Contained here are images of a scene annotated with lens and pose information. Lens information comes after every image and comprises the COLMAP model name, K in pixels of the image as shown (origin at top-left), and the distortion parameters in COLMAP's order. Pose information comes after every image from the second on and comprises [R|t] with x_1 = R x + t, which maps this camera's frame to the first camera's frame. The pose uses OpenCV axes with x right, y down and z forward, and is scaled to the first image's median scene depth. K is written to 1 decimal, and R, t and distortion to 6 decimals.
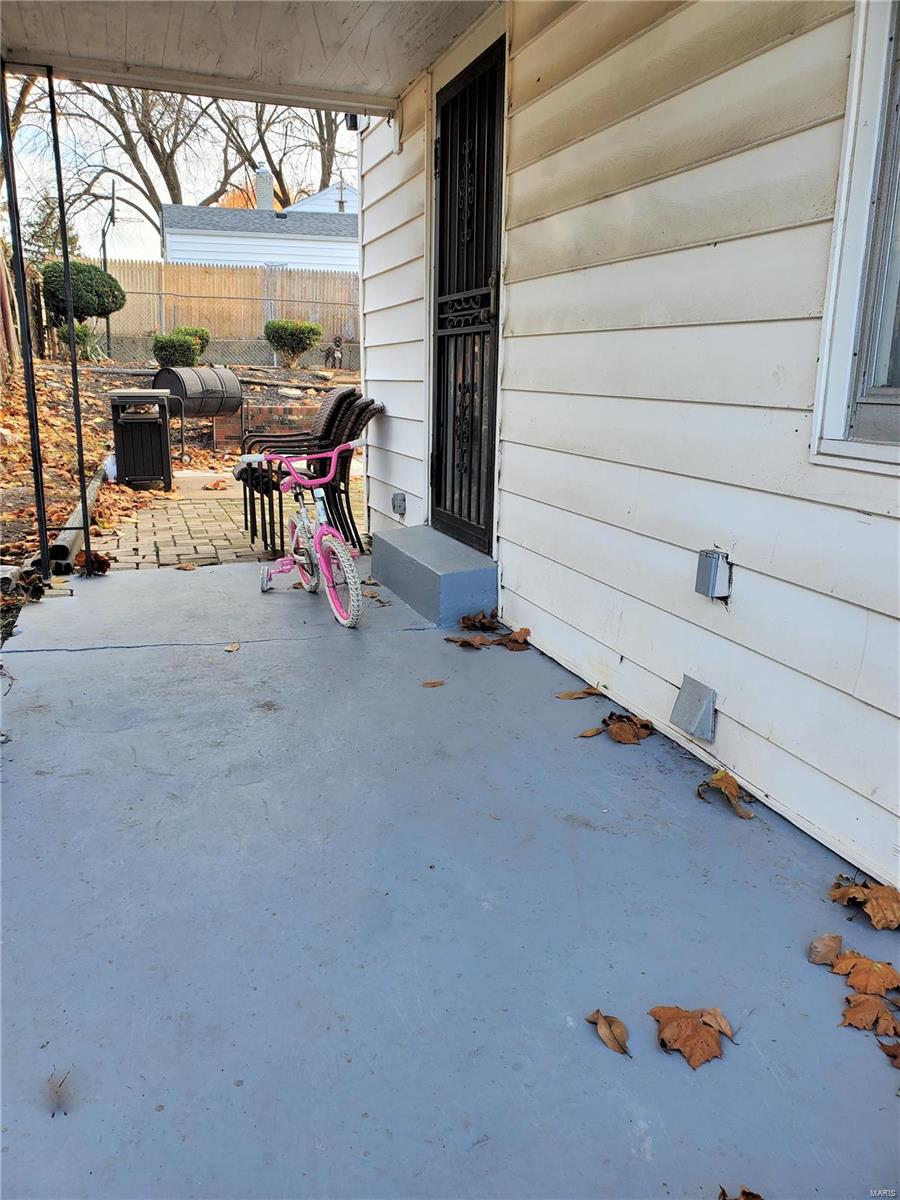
lens RADIAL K [[945.1, 0, 438.4], [0, 945.1, 607.6], [0, 0, 1]] dist [0.027942, -0.007970]
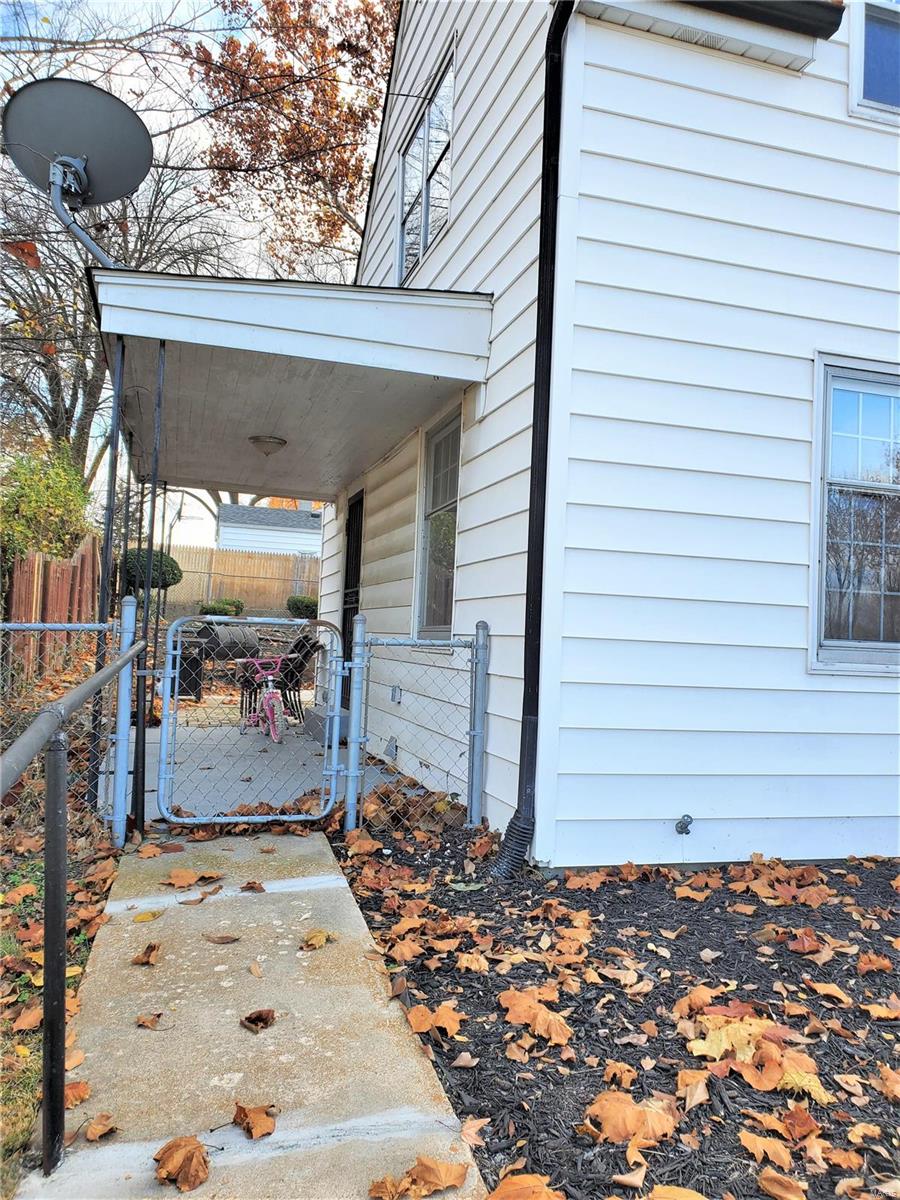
lens RADIAL K [[945.1, 0, 458.4], [0, 945.1, 599.7], [0, 0, 1]] dist [0.027942, -0.007970]
pose [[0.999168, 0.037951, -0.014959, 0.058833], [-0.040660, 0.956031, -0.290434, 0.057103], [0.003279, 0.290801, 0.956778, -0.197001]]
